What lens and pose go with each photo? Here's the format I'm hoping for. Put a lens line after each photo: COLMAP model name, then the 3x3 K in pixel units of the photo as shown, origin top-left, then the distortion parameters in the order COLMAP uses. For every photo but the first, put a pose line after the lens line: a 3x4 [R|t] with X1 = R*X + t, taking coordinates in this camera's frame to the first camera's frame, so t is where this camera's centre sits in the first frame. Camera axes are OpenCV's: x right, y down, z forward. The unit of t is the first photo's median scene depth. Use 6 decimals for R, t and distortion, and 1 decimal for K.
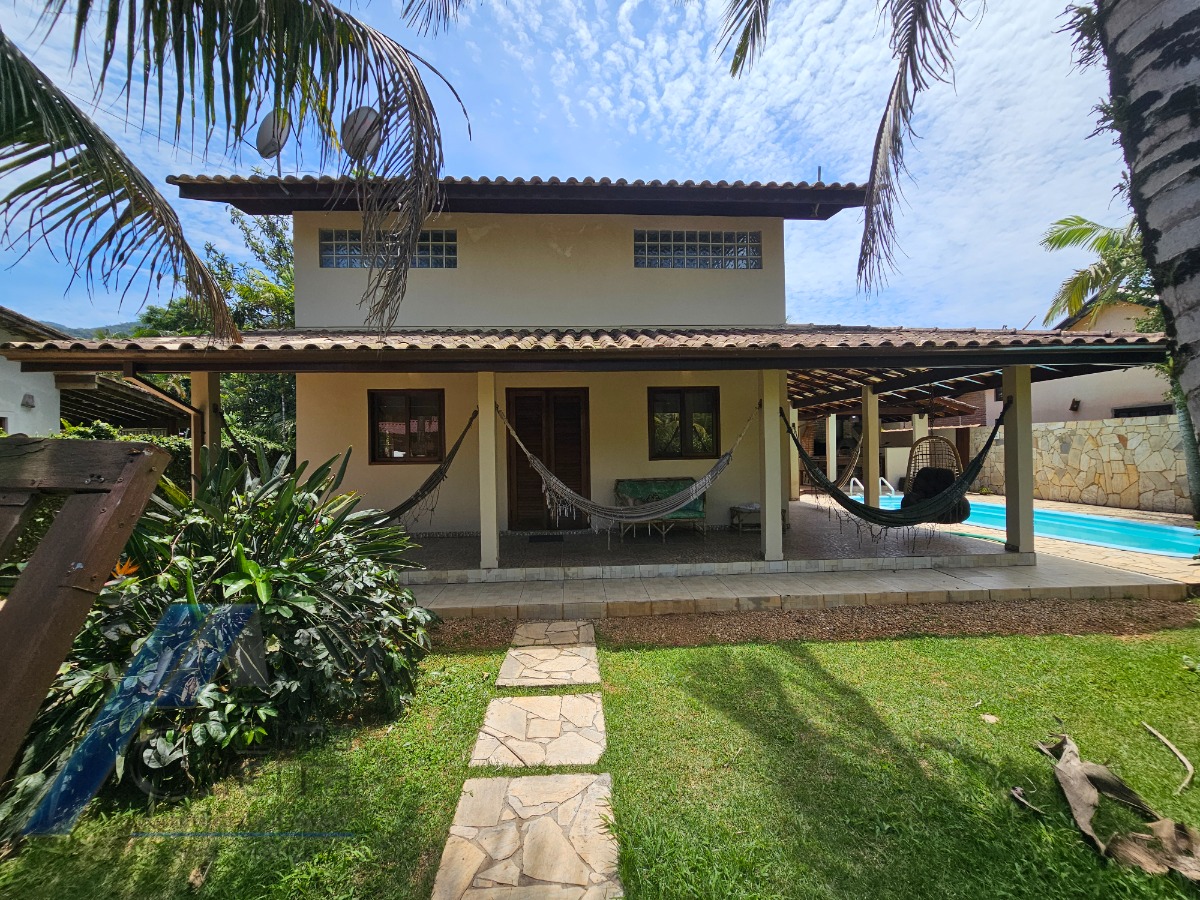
lens RADIAL K [[482.3, 0, 595.1], [0, 482.3, 450.1], [0, 0, 1]] dist [-0.002005, 0.000533]
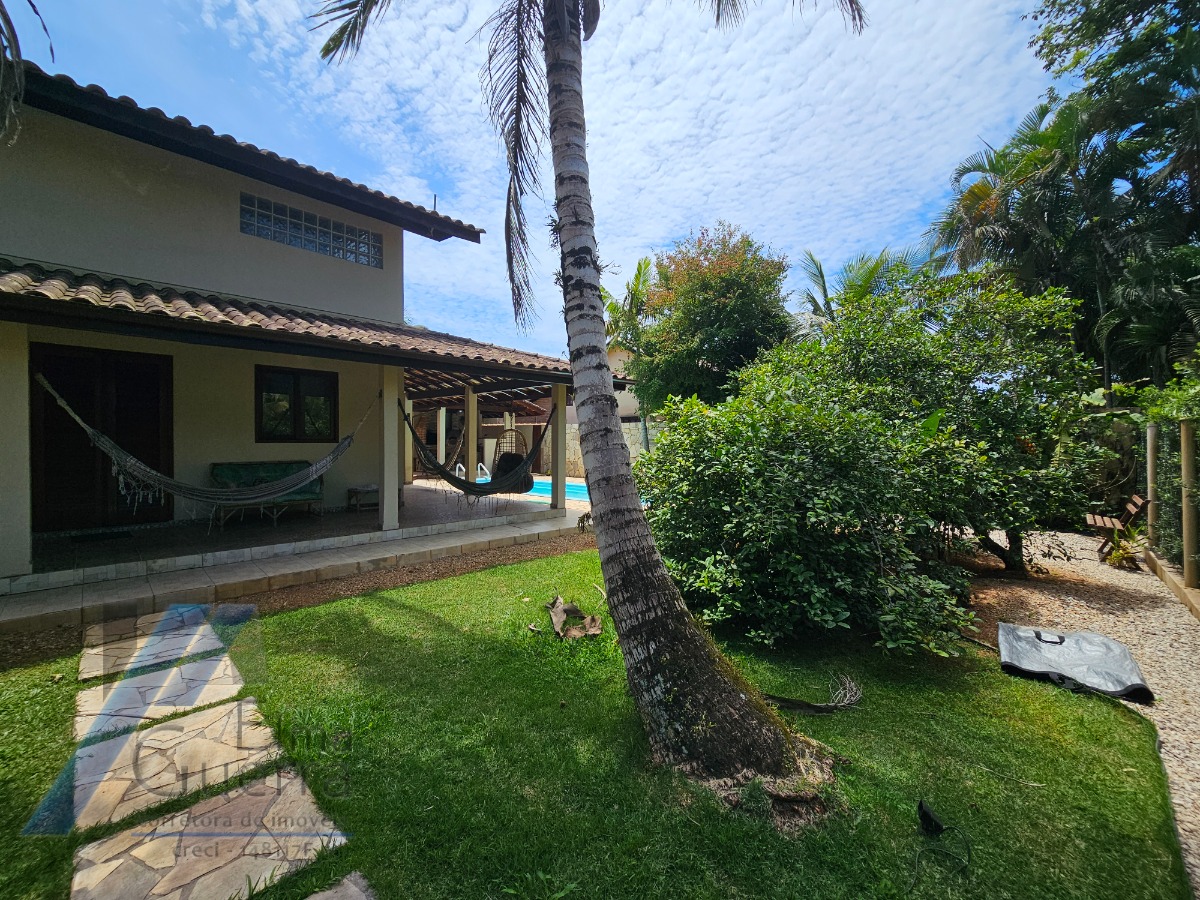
lens RADIAL K [[481.9, 0, 601.6], [0, 481.9, 449.8], [0, 0, 1]] dist [-0.003684, -0.000399]
pose [[0.714660, 0.009171, 0.699412, -0.084506], [-0.022152, 0.999709, 0.009526, 0.015226], [-0.699121, -0.022301, 0.714656, -0.193217]]
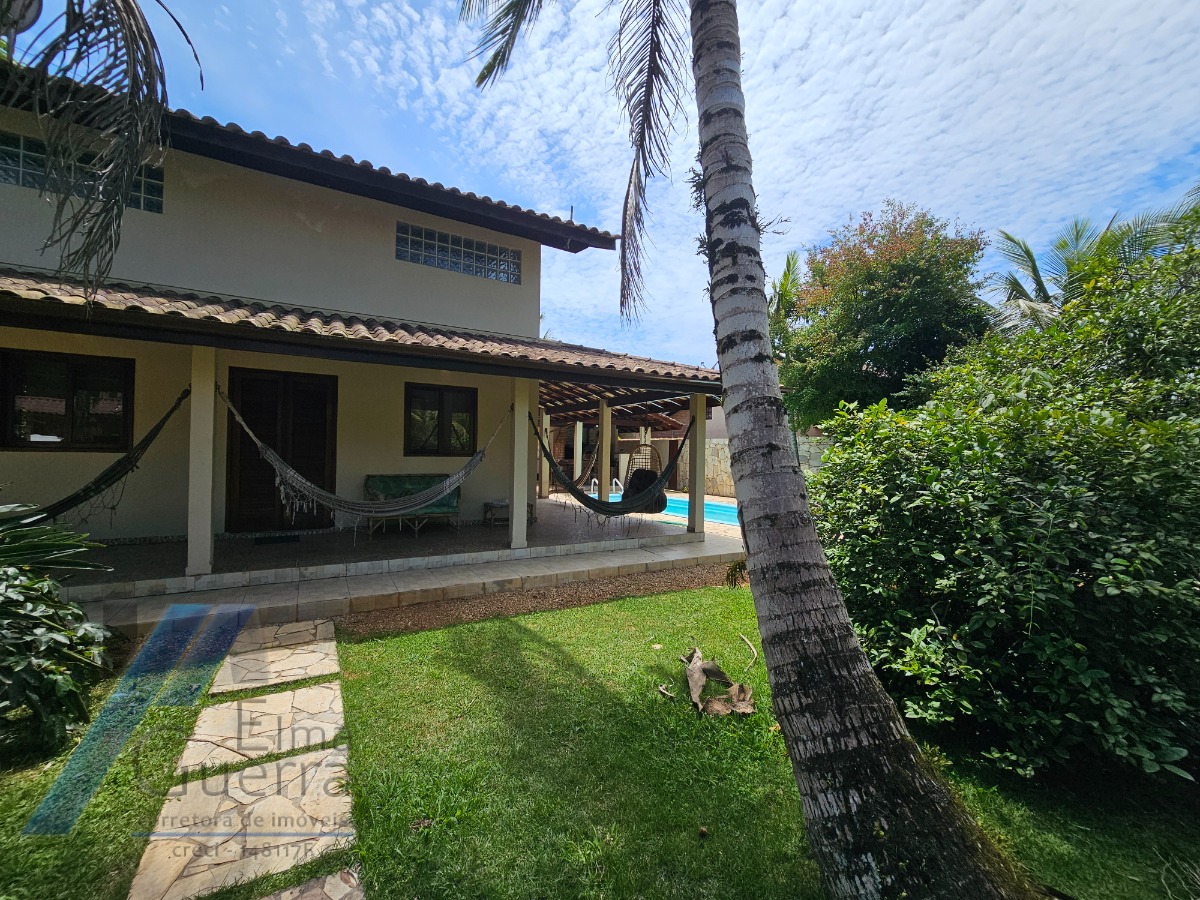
lens RADIAL K [[483.5, 0, 594.7], [0, 483.5, 450.4], [0, 0, 1]] dist [-0.006580, 0.001638]
pose [[0.886121, 0.035066, 0.462125, 0.000987], [-0.033779, 0.999368, -0.011062, 0.009794], [-0.462221, -0.005808, 0.886746, -0.080398]]
